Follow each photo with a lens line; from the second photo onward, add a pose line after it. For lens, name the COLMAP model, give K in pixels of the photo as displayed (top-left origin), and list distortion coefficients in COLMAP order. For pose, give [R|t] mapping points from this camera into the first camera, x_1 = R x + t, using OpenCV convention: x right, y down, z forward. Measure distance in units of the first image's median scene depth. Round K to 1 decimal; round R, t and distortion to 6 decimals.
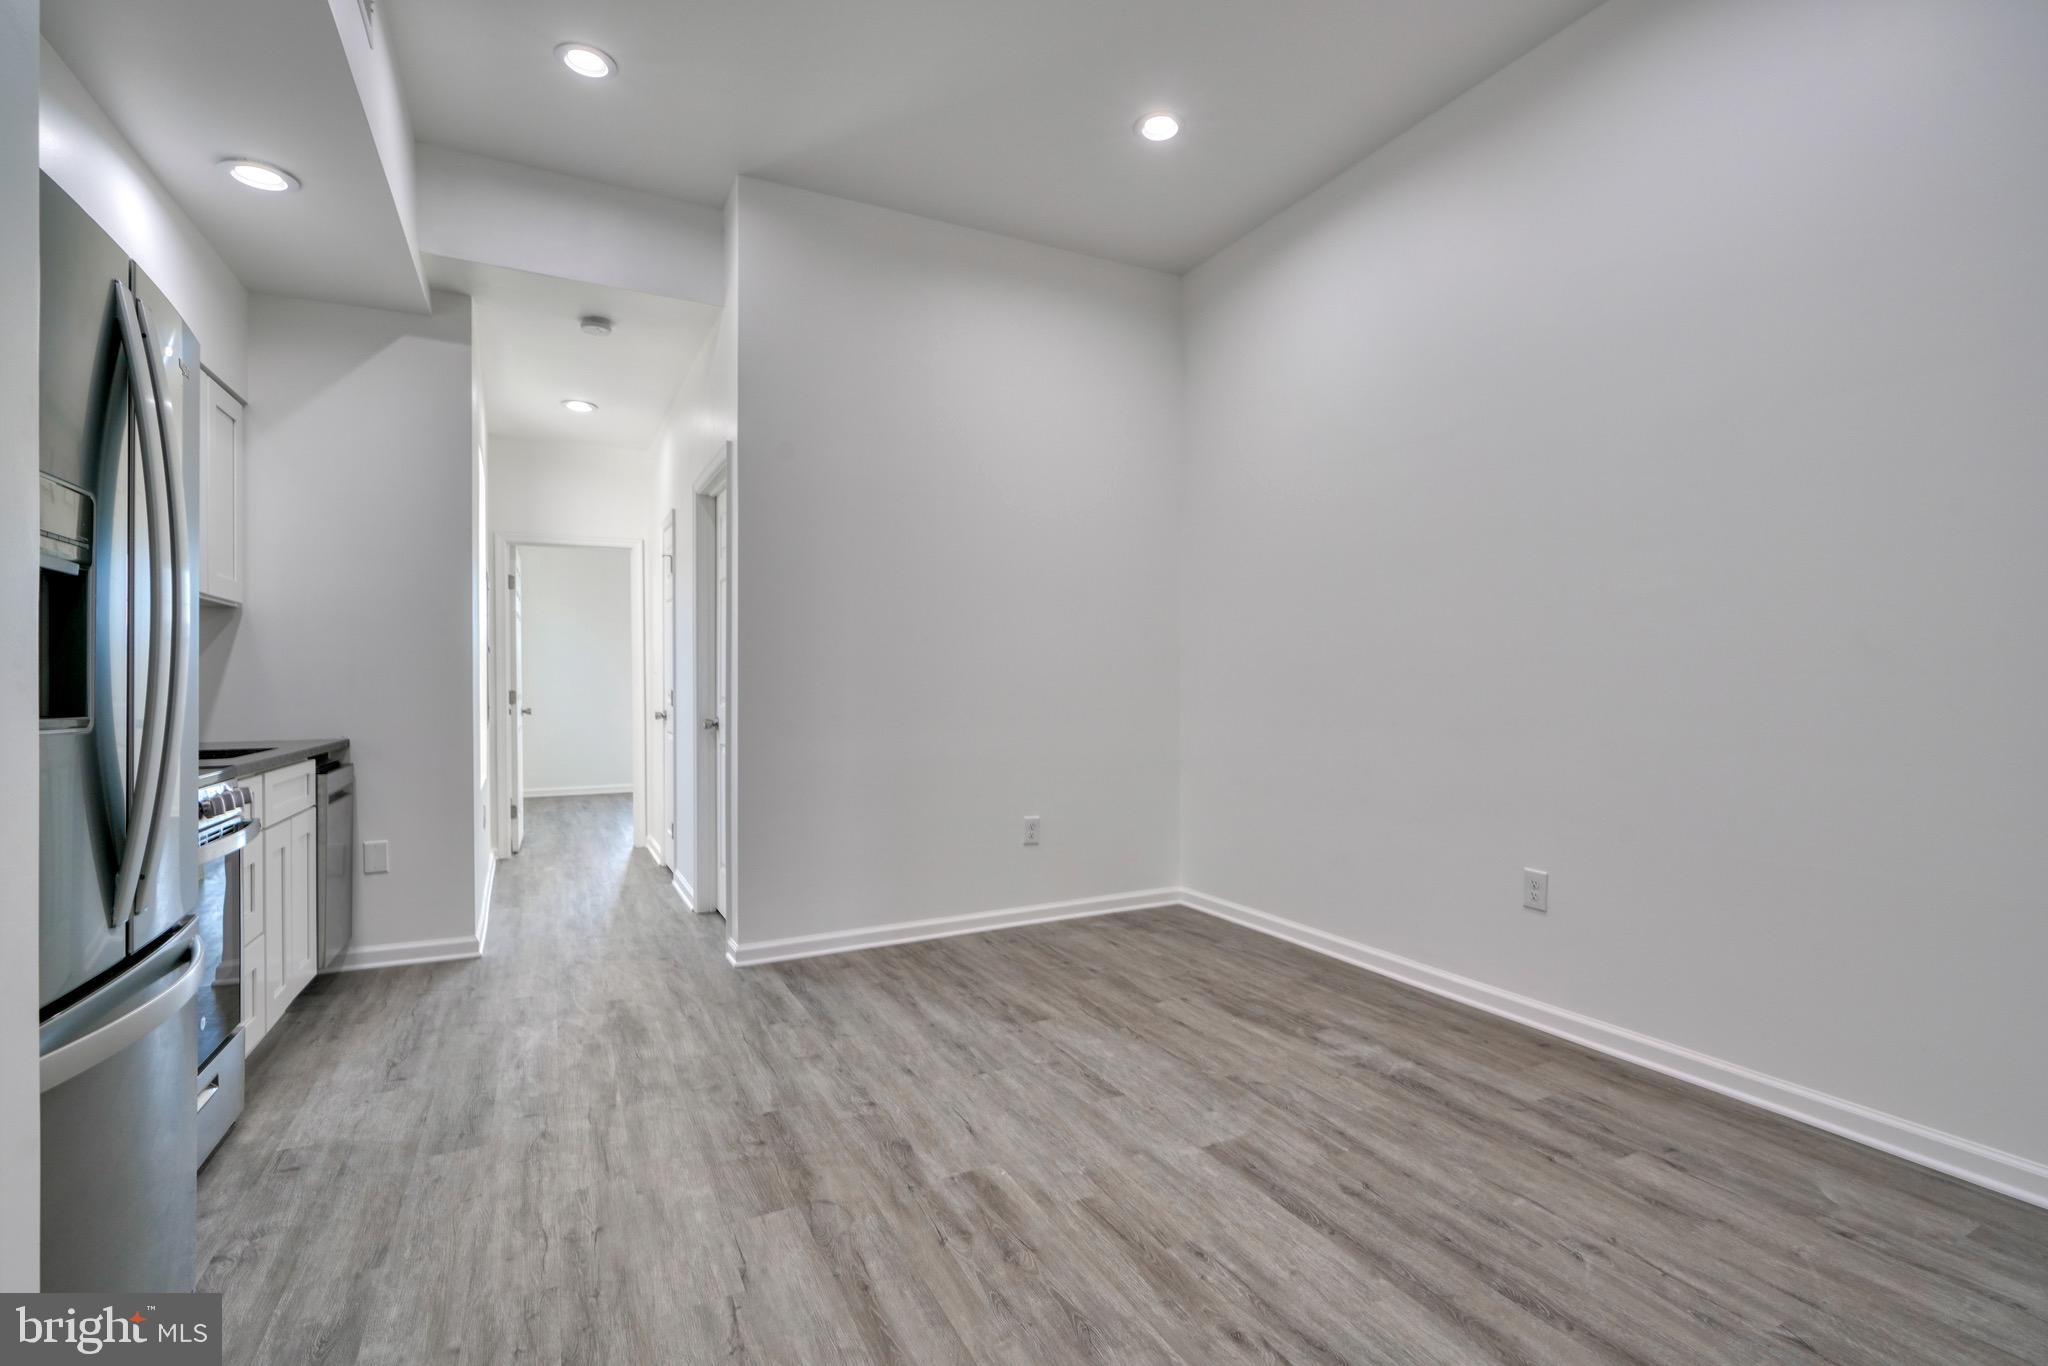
lens RADIAL K [[932.3, 0, 1027.6], [0, 932.3, 670.0], [0, 0, 1]] dist [-0.016037, 0.008171]
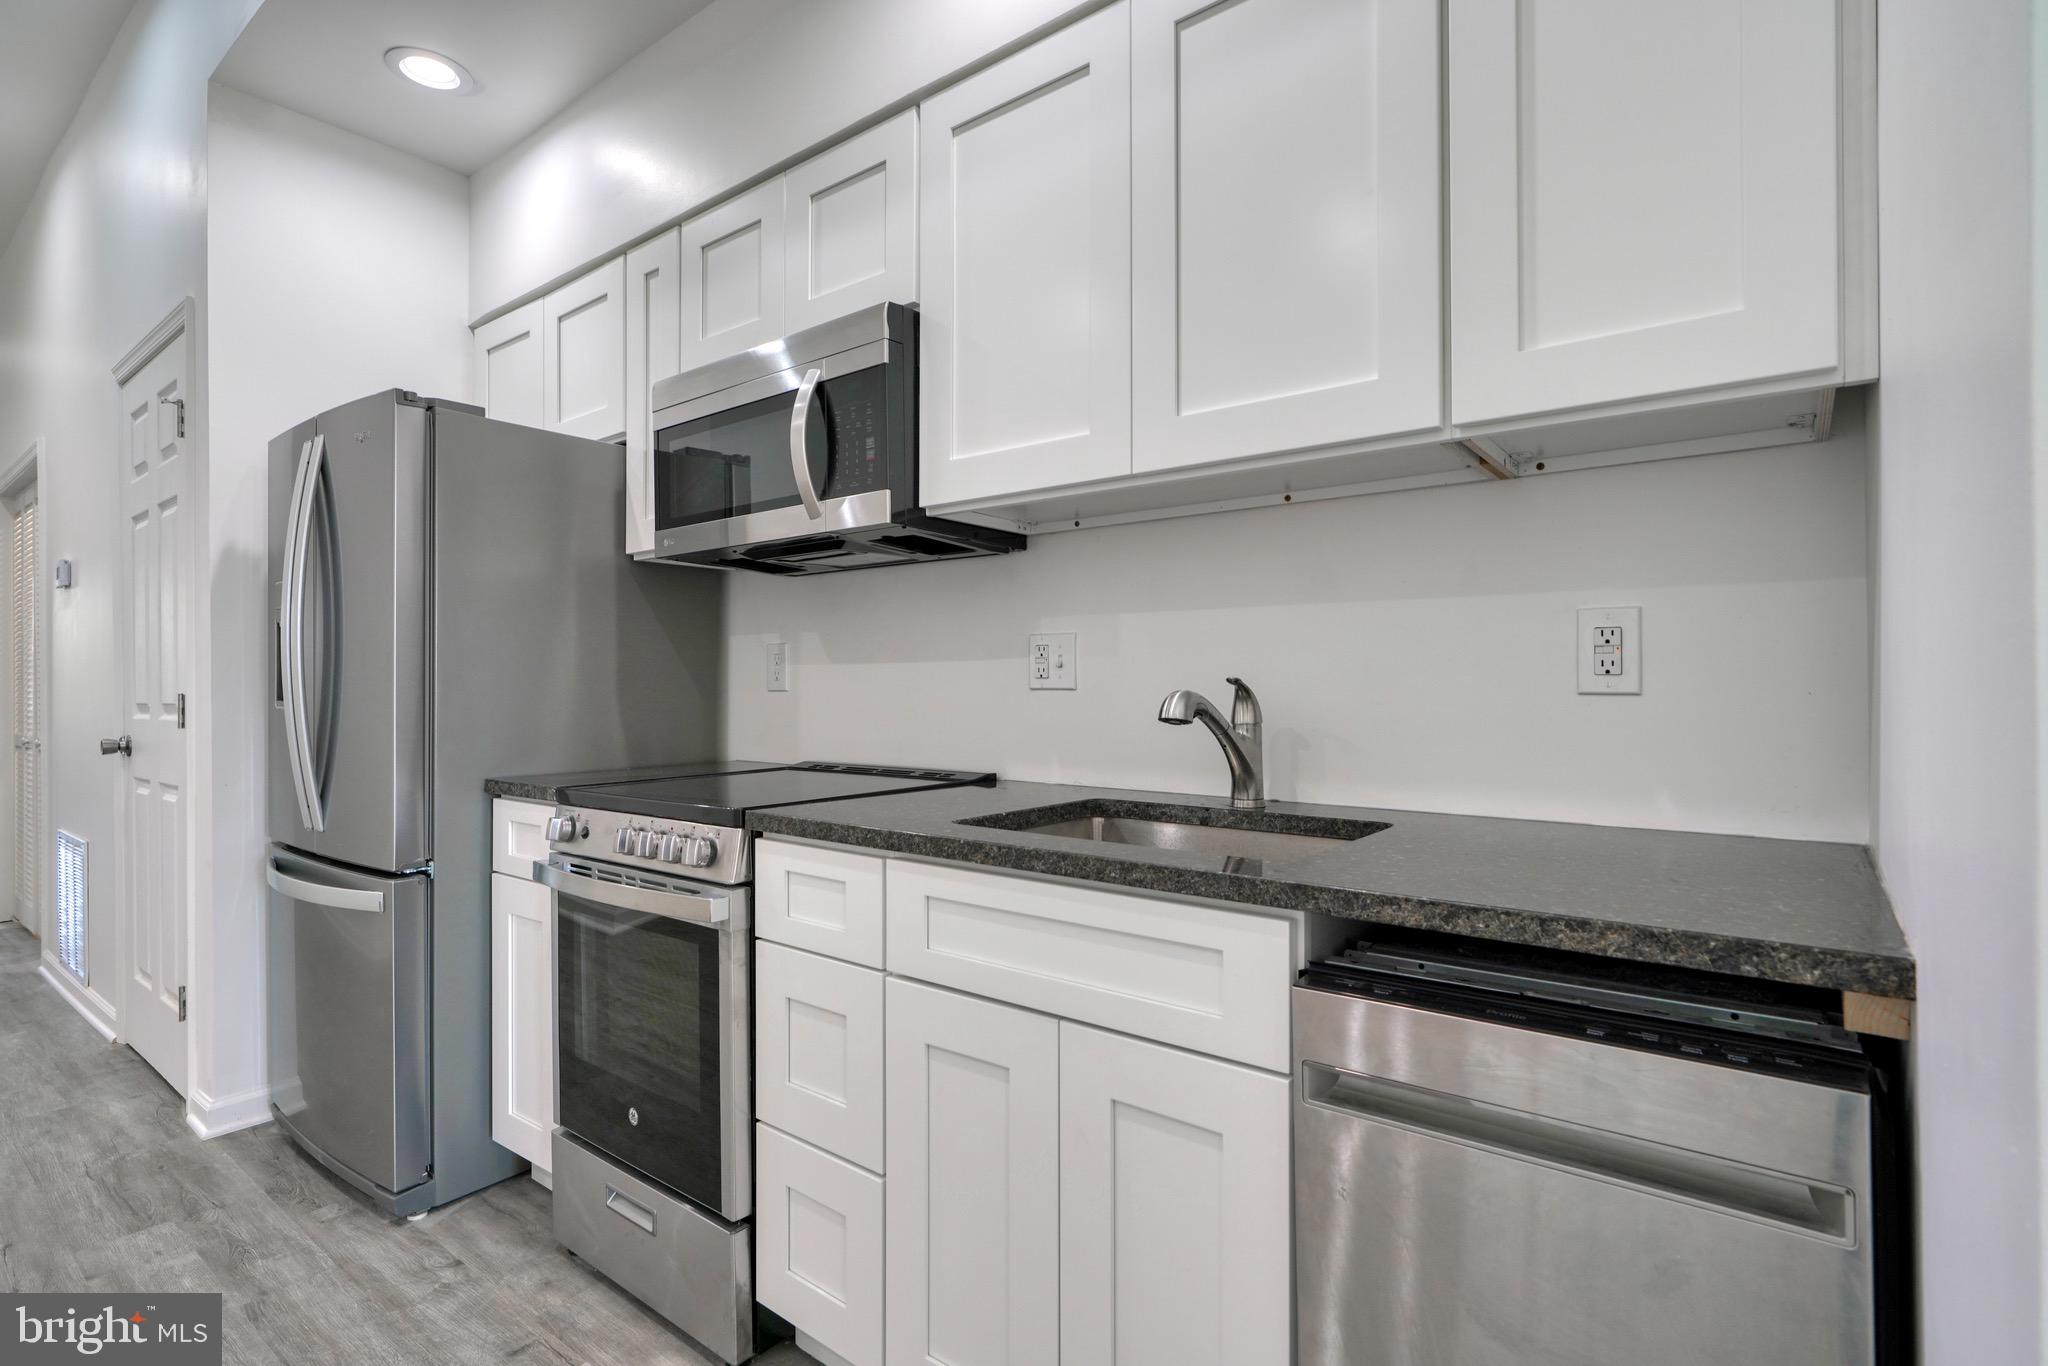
lens RADIAL K [[976.2, 0, 1025.9], [0, 976.2, 675.7], [0, 0, 1]] dist [-0.010992, 0.005799]
pose [[-0.903268, 0.007104, -0.429018, -0.829973], [0.015588, 0.999746, -0.016265, 0.029626], [0.428794, -0.021379, -0.903149, 1.863822]]
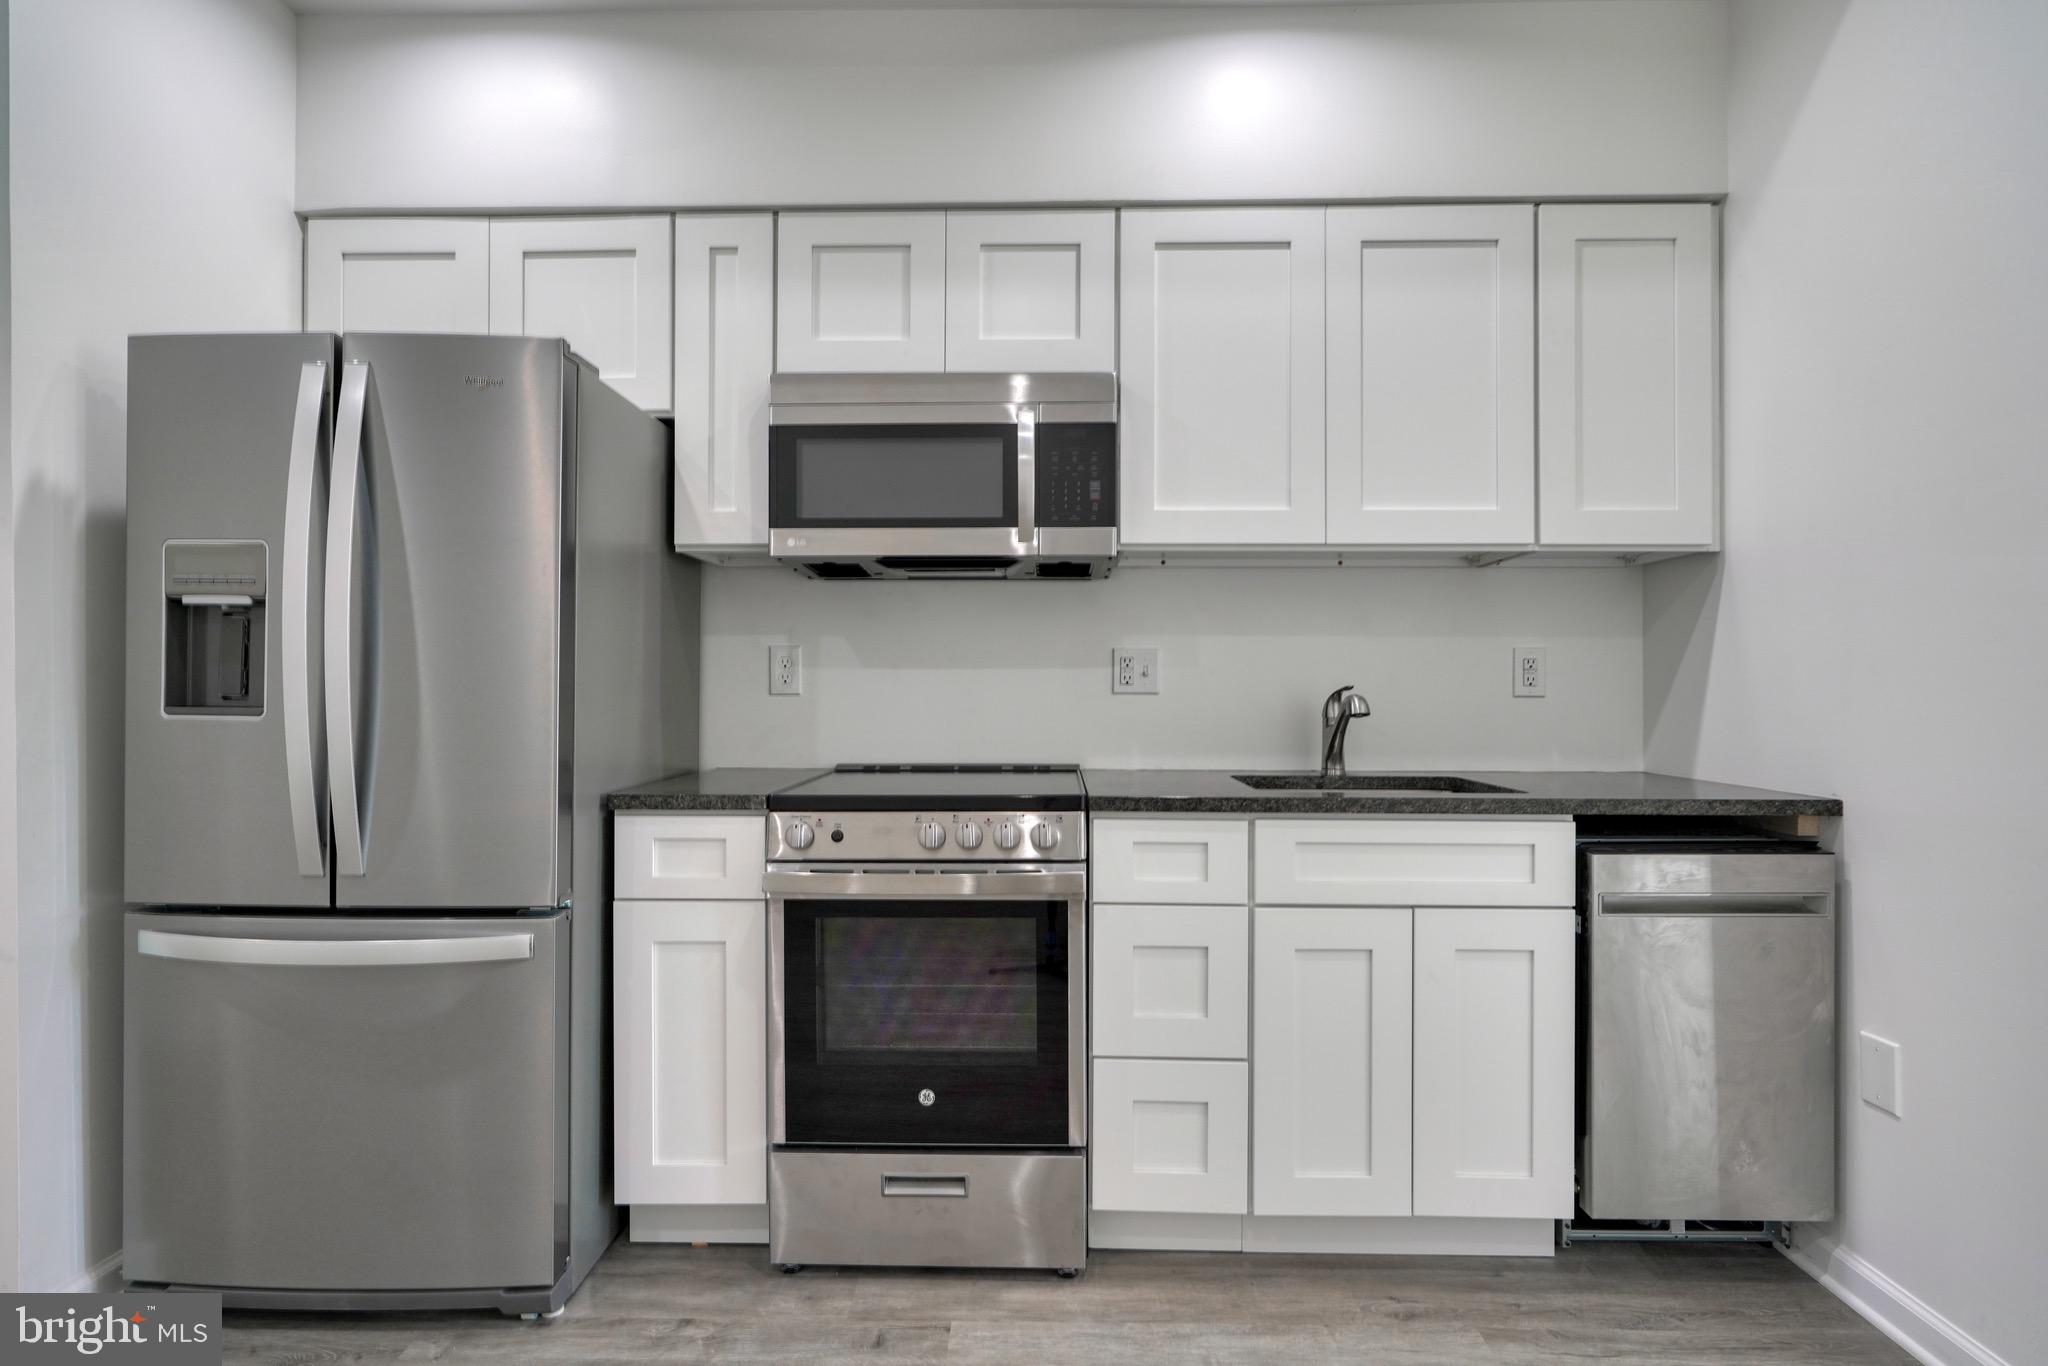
lens RADIAL K [[1005.7, 0, 1024.0], [0, 1005.7, 683.0], [0, 0, 1]] dist [-0.006963, 0.000521]
pose [[-0.473356, 0.002148, -0.880869, -0.146265], [0.012472, 0.999913, -0.004264, 0.019021], [0.880783, -0.013005, -0.473341, 1.483246]]
